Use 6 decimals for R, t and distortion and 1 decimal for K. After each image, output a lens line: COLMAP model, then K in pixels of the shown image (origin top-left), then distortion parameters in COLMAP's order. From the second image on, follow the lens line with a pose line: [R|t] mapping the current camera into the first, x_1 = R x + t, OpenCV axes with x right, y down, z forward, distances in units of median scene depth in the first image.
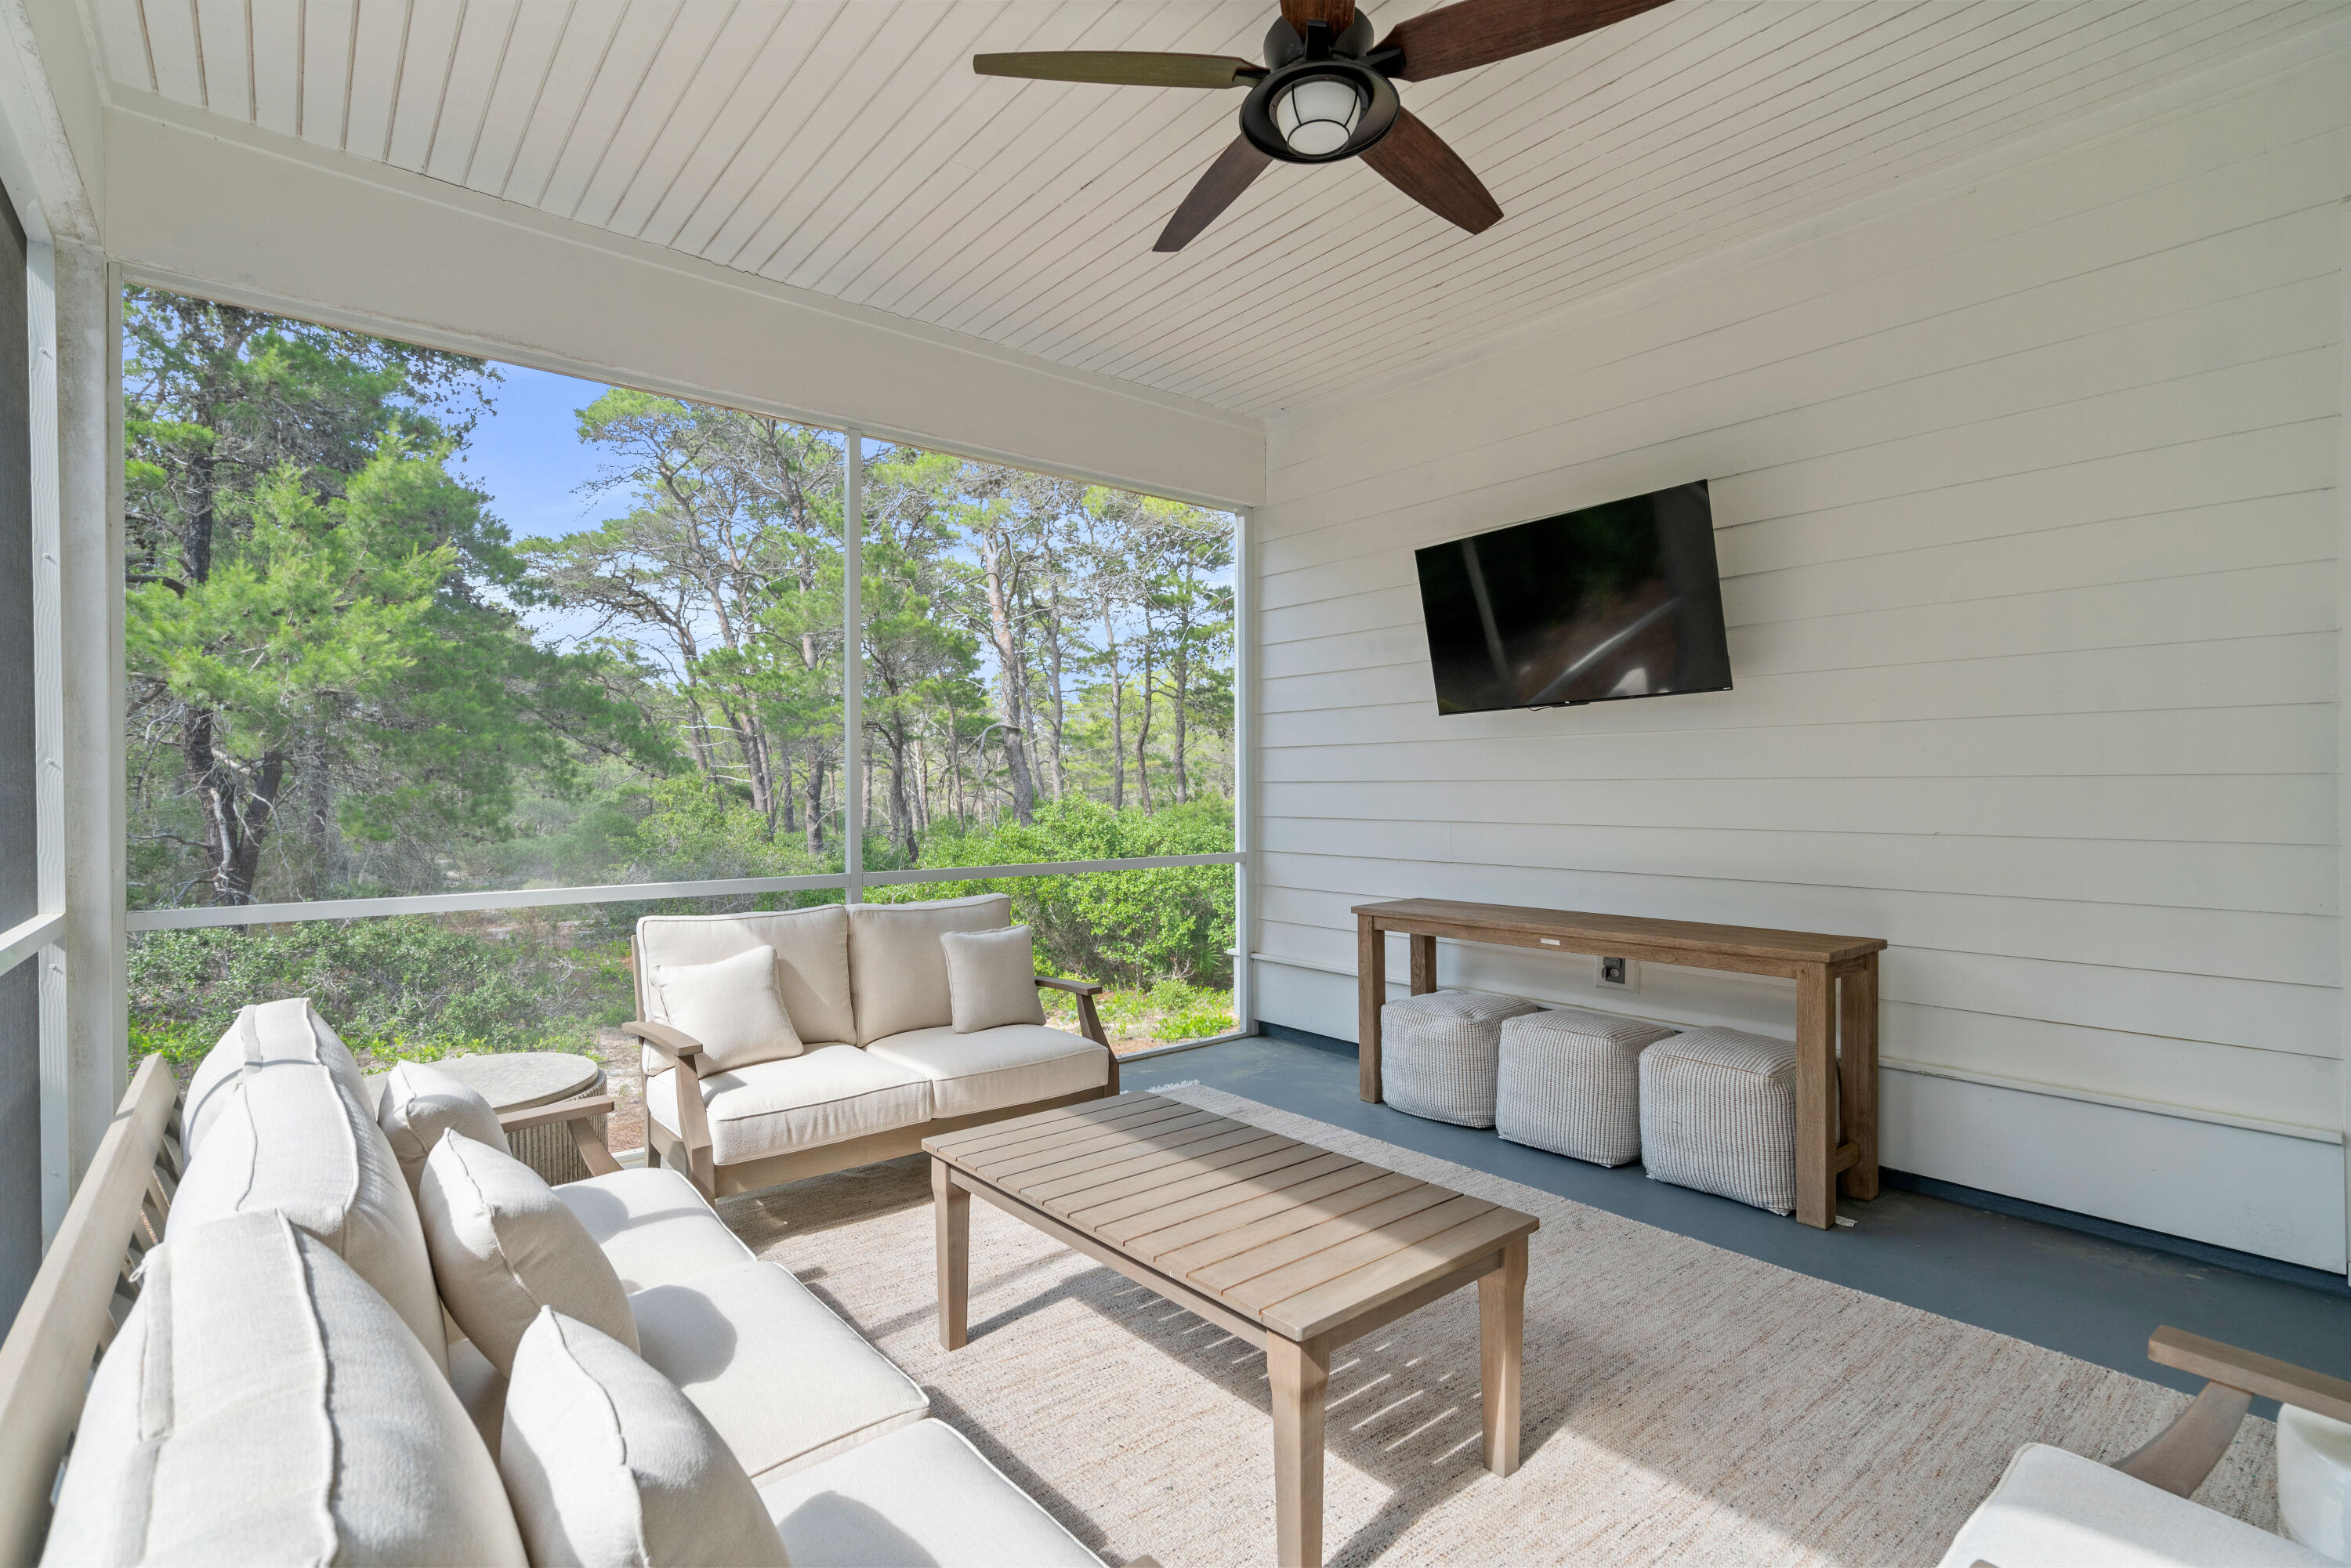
lens RADIAL K [[1085.4, 0, 1136.6], [0, 1085.4, 782.7], [0, 0, 1]] dist [-0.003048, -0.000248]
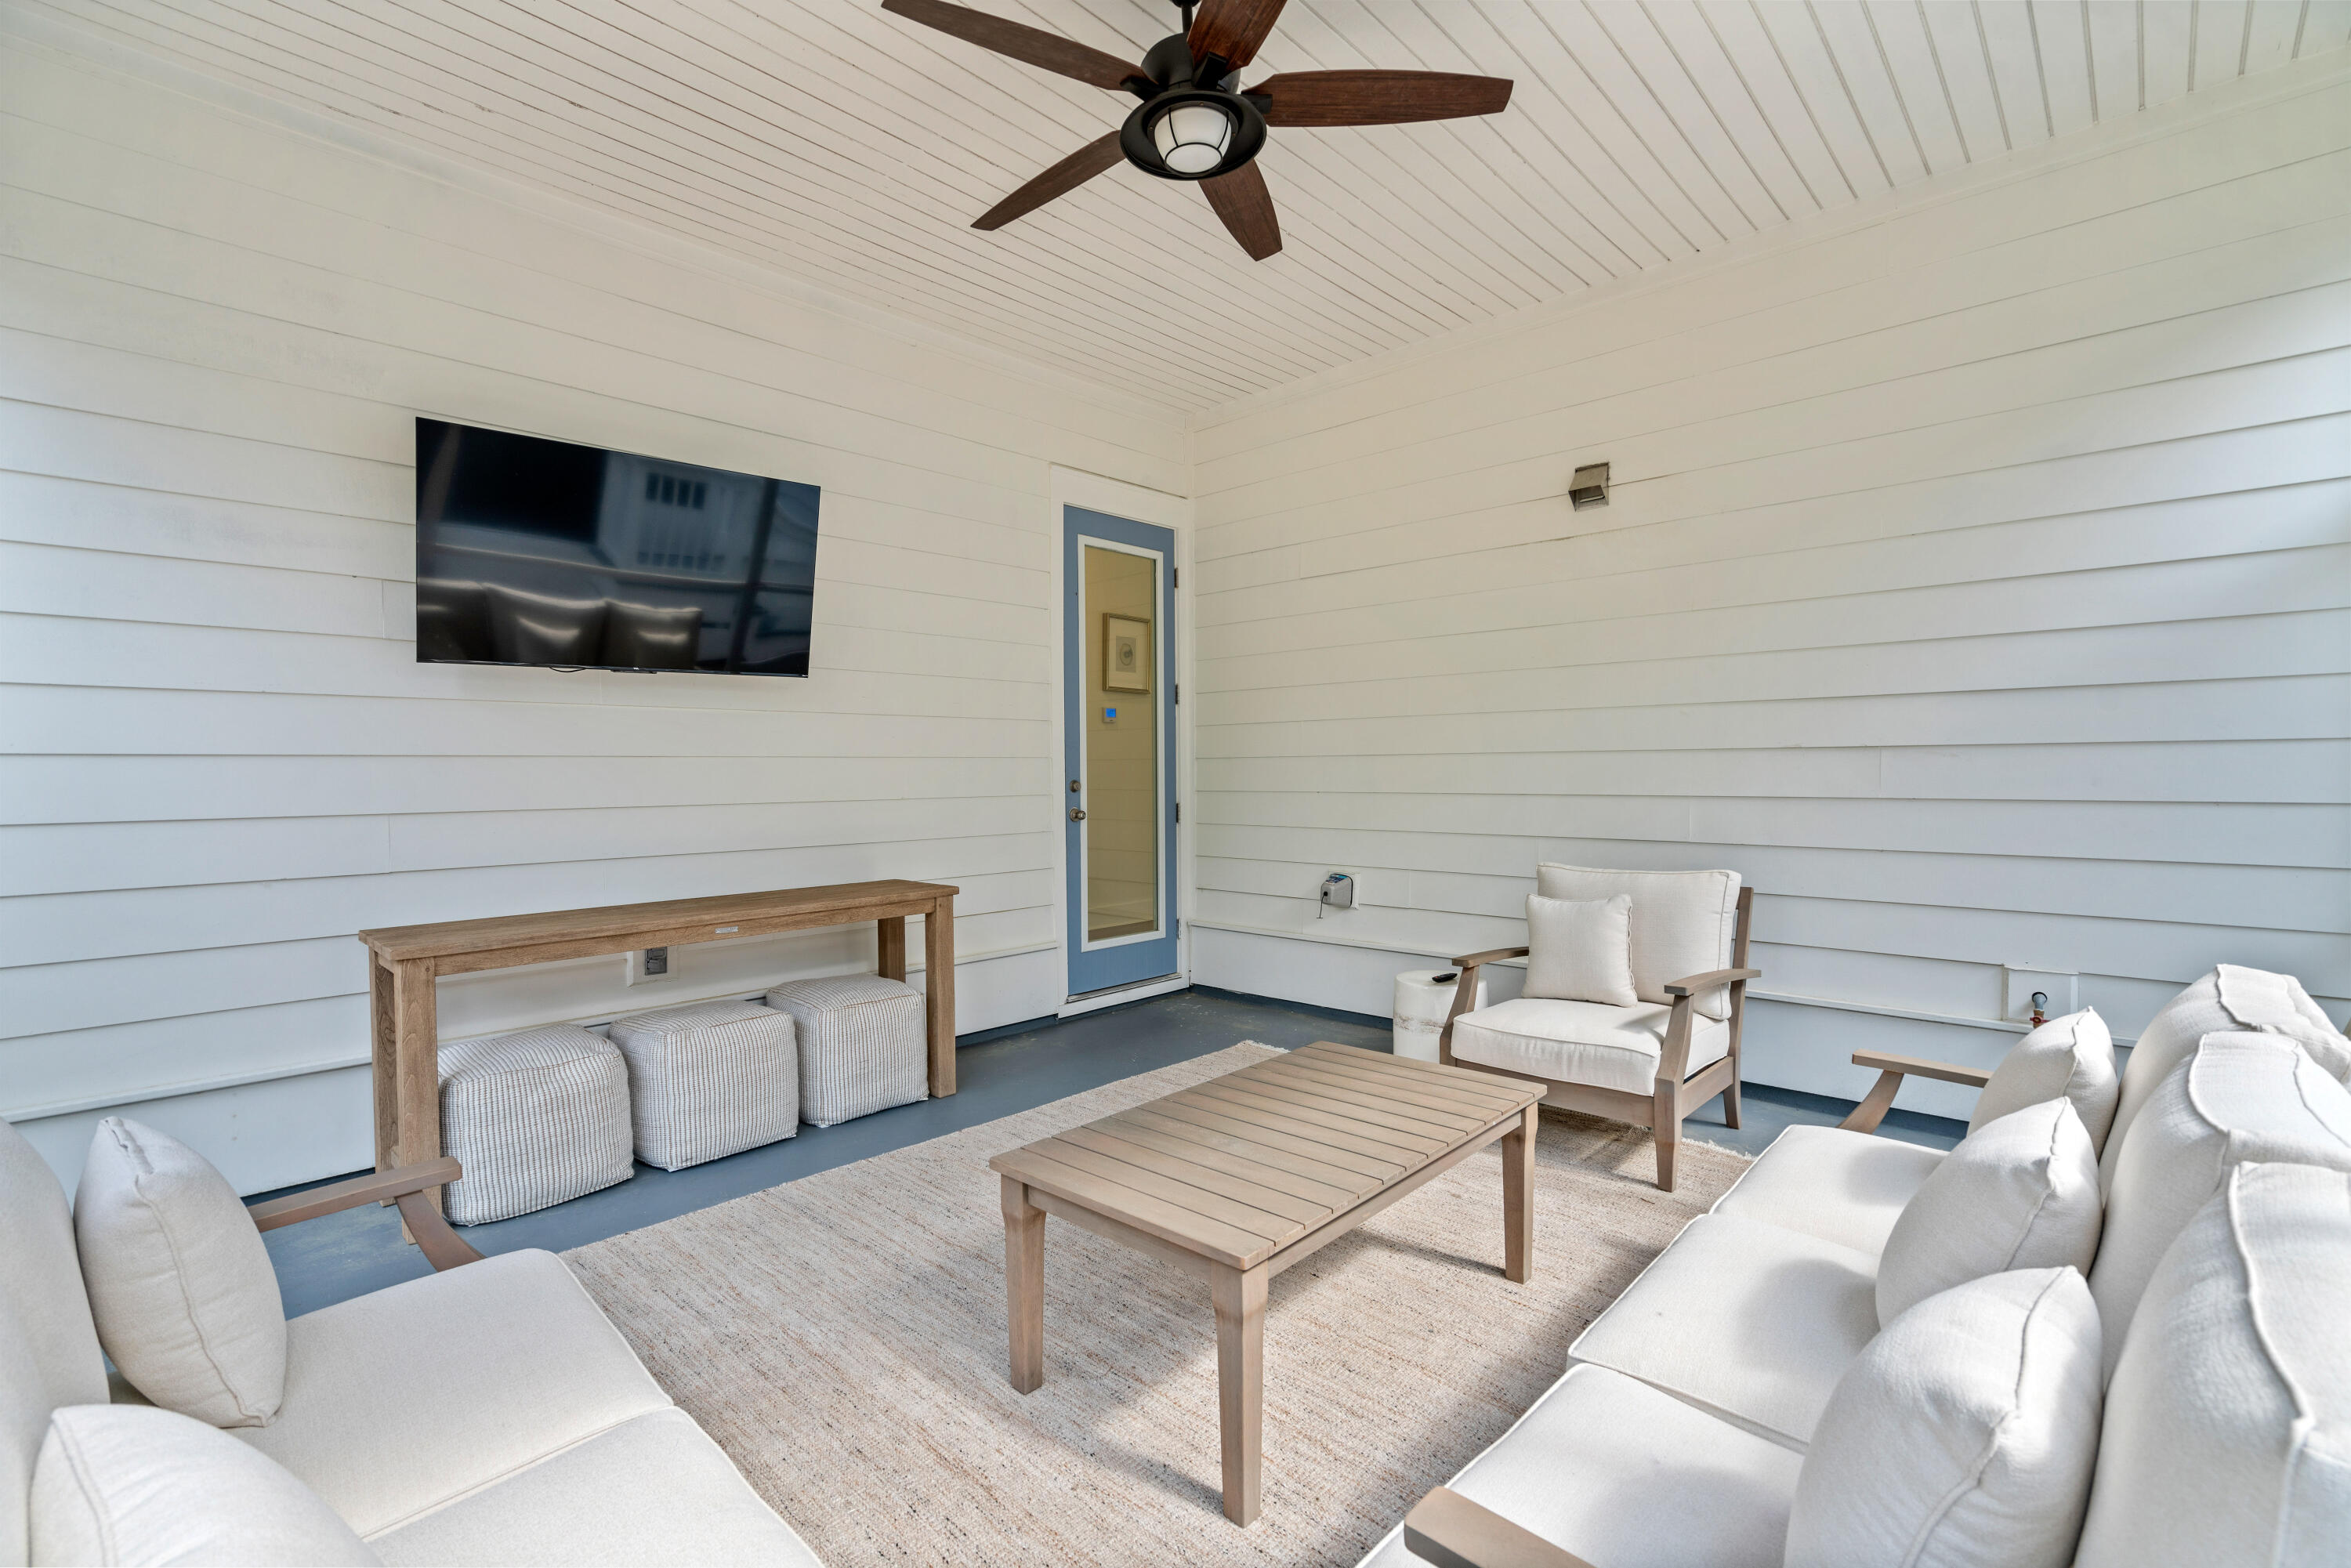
lens RADIAL K [[1085.4, 0, 1136.6], [0, 1085.4, 782.7], [0, 0, 1]] dist [-0.003048, -0.000248]
pose [[-0.143352, -0.010159, 0.989620, -0.694544], [0.000971, 0.999945, 0.010406, 0.013251], [-0.989671, 0.002452, -0.143334, 0.932273]]
